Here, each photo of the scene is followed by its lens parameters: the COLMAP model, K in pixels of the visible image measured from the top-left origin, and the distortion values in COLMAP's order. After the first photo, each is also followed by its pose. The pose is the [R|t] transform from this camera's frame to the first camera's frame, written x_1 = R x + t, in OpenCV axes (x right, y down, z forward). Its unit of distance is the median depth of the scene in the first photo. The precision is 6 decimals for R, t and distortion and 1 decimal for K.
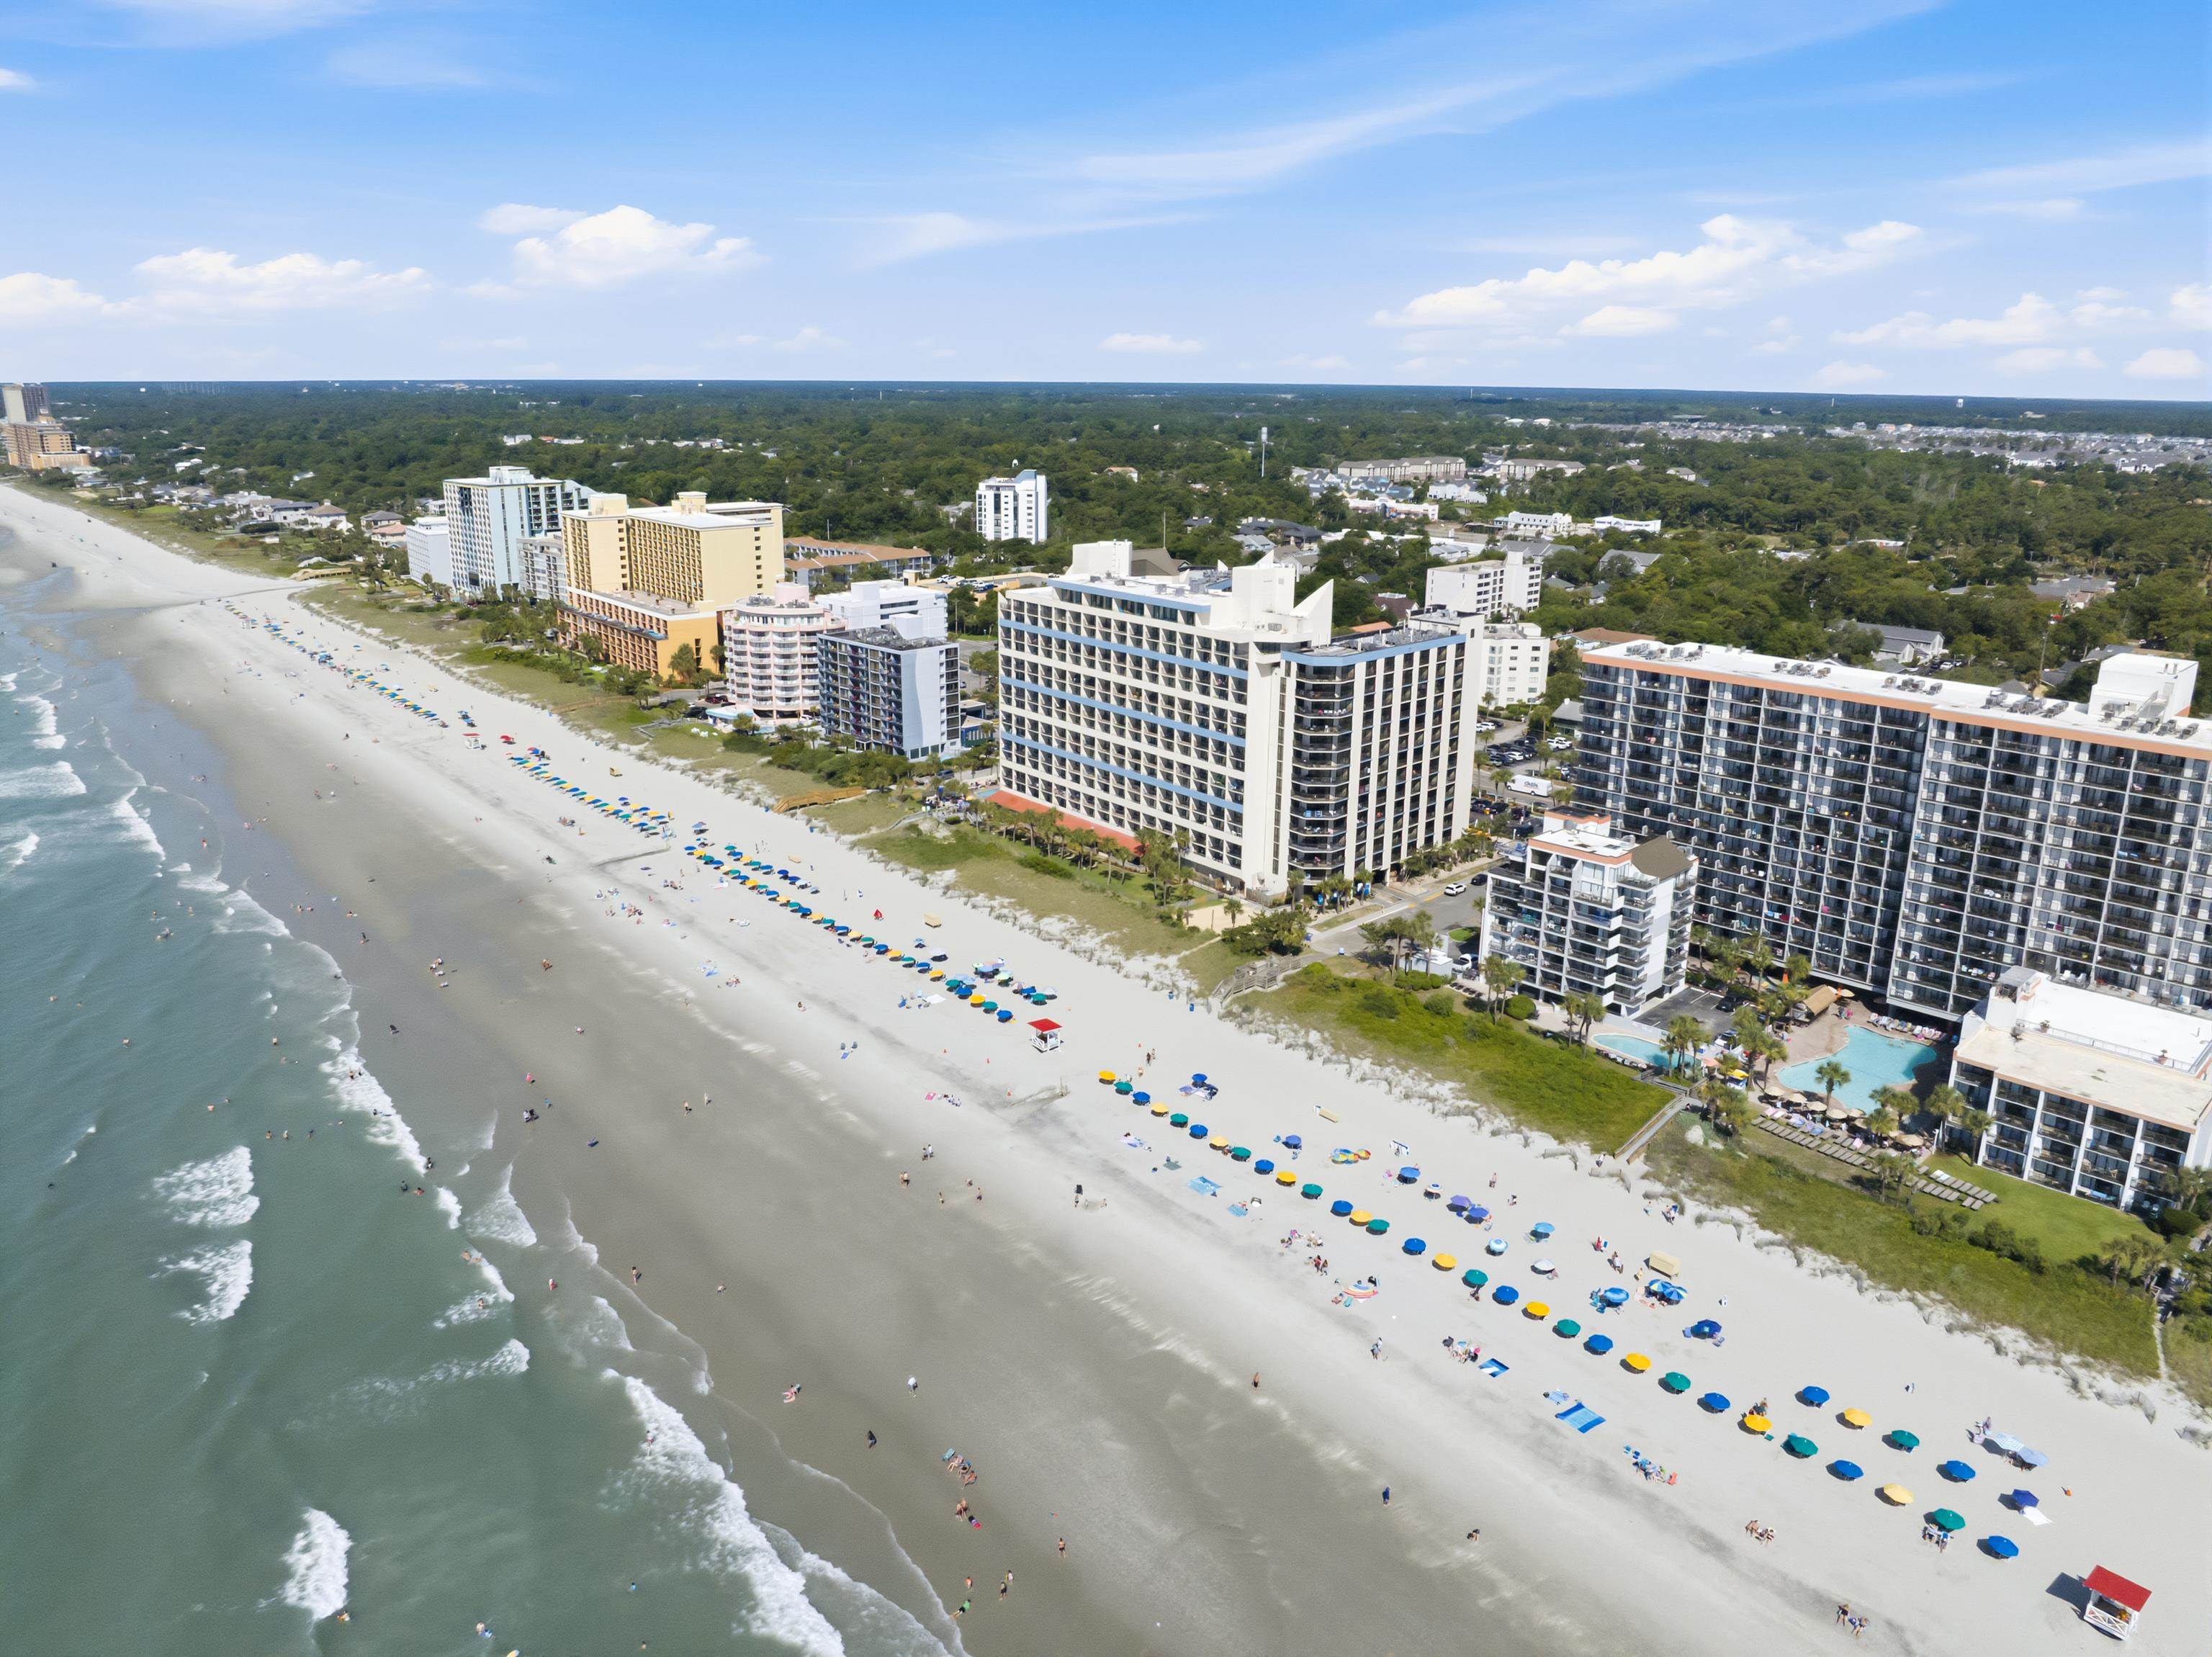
lens RADIAL K [[1545.8, 0, 1106.0], [0, 1545.8, 828.5], [0, 0, 1]] dist [-0.030966, -0.002434]
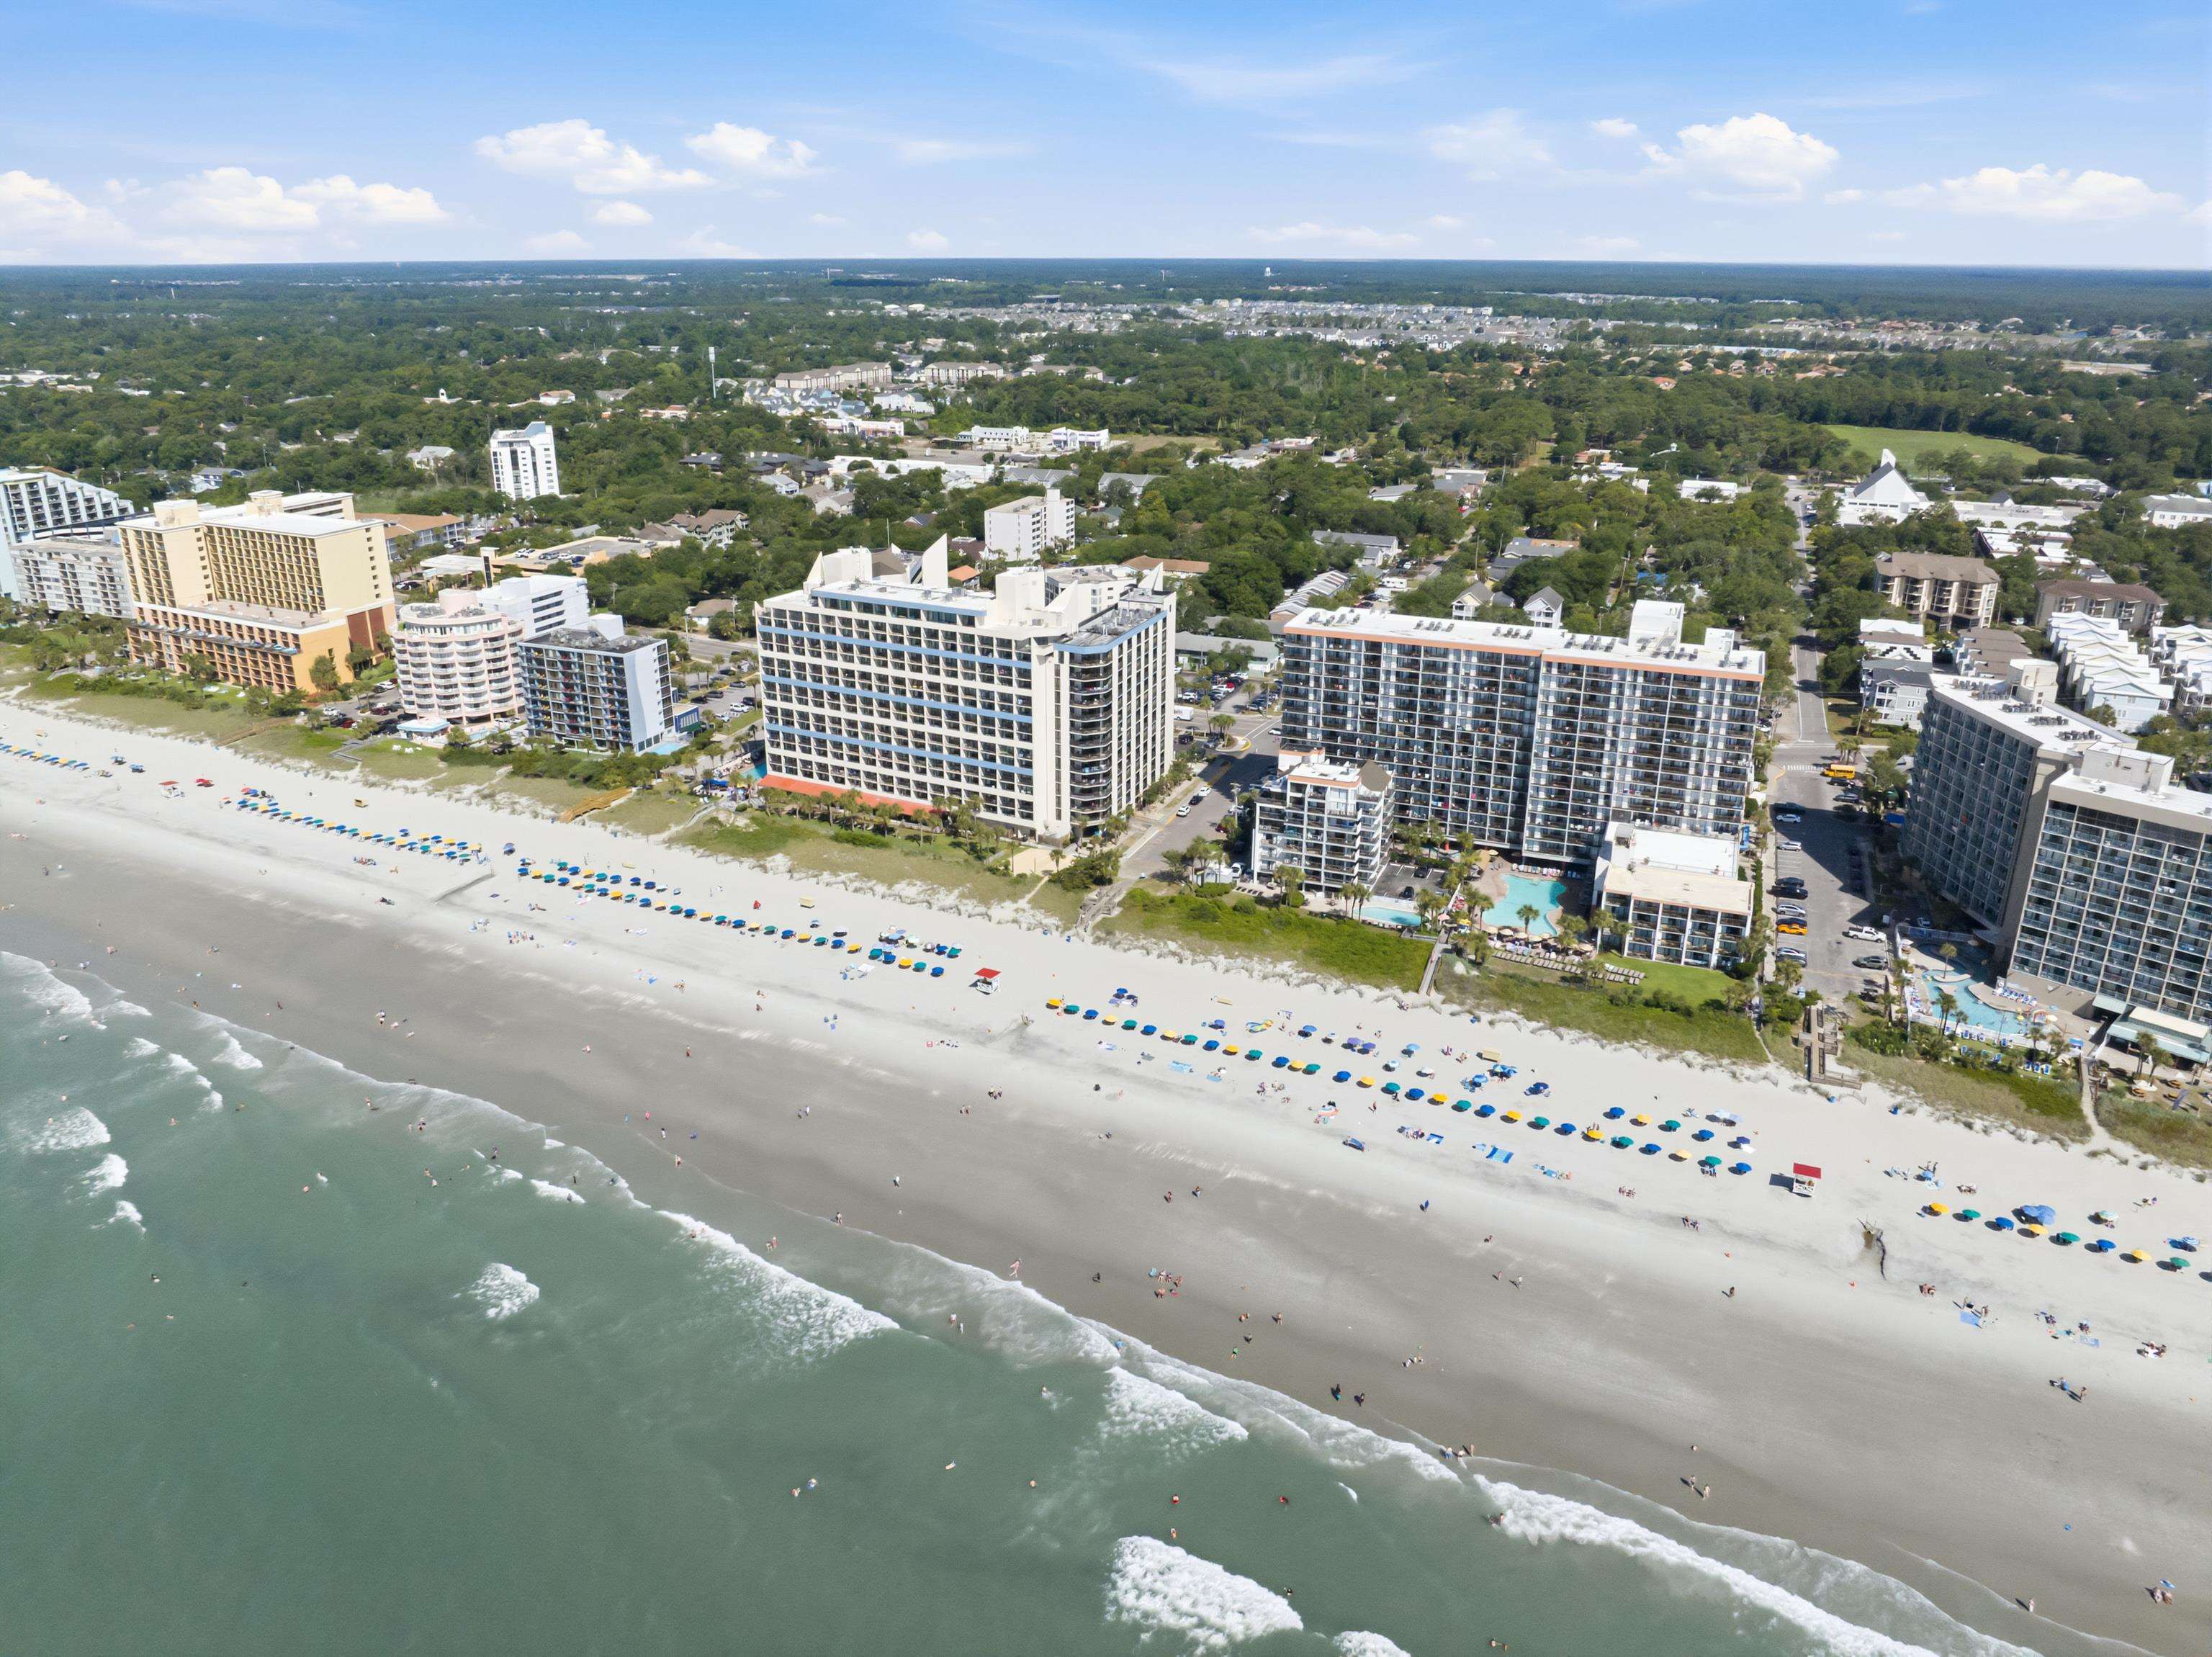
lens RADIAL K [[1535.6, 0, 1106.0], [0, 1535.6, 828.5], [0, 0, 1]] dist [-0.005142, -0.038279]
pose [[0.920874, -0.143807, 0.362367, -0.350725], [0.116092, 0.988465, 0.097257, -0.092000], [-0.372174, -0.047493, 0.926947, -0.185670]]
